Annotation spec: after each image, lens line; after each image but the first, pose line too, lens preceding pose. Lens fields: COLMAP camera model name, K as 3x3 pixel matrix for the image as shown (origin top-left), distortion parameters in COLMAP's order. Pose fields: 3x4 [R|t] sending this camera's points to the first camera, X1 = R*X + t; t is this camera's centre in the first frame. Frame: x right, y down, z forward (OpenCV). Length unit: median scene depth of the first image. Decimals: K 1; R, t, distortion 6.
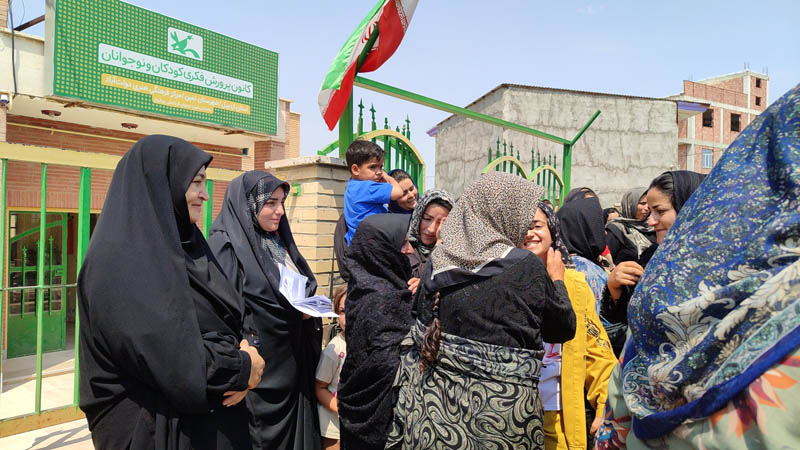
lens RADIAL K [[574.4, 0, 399.3], [0, 574.4, 227.7], [0, 0, 1]] dist [-0.002769, 0.011984]
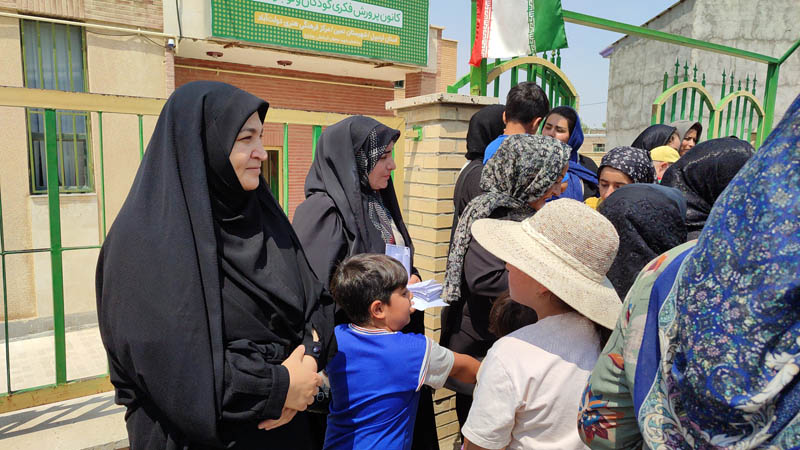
lens RADIAL K [[574.4, 0, 401.0], [0, 574.4, 226.4], [0, 0, 1]] dist [-0.002769, 0.011984]
pose [[0.961193, 0.032855, -0.273914, 0.018035], [-0.000041, 0.992900, 0.118949, -0.012451], [0.275878, -0.114322, 0.954370, 0.058772]]
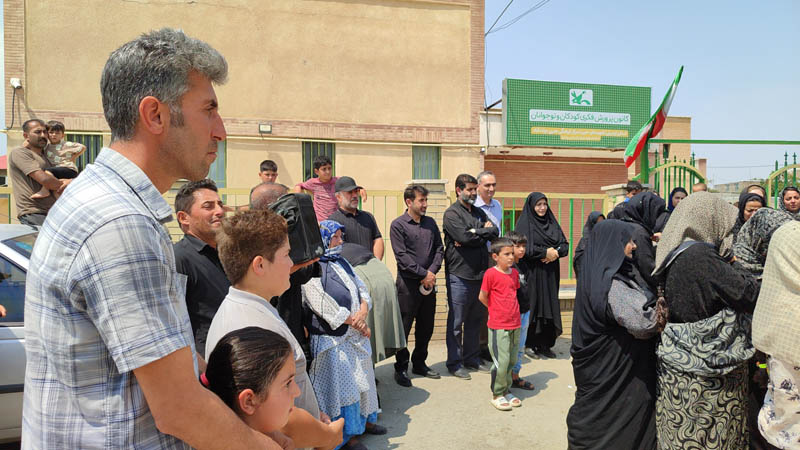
lens RADIAL K [[574.4, 0, 398.4], [0, 574.4, 224.0], [0, 0, 1]] dist [-0.002769, 0.011984]
pose [[0.755781, -0.007361, -0.654783, 0.267352], [0.014955, 0.999870, 0.006021, -0.001730], [0.654654, -0.014343, 0.755793, -0.492018]]
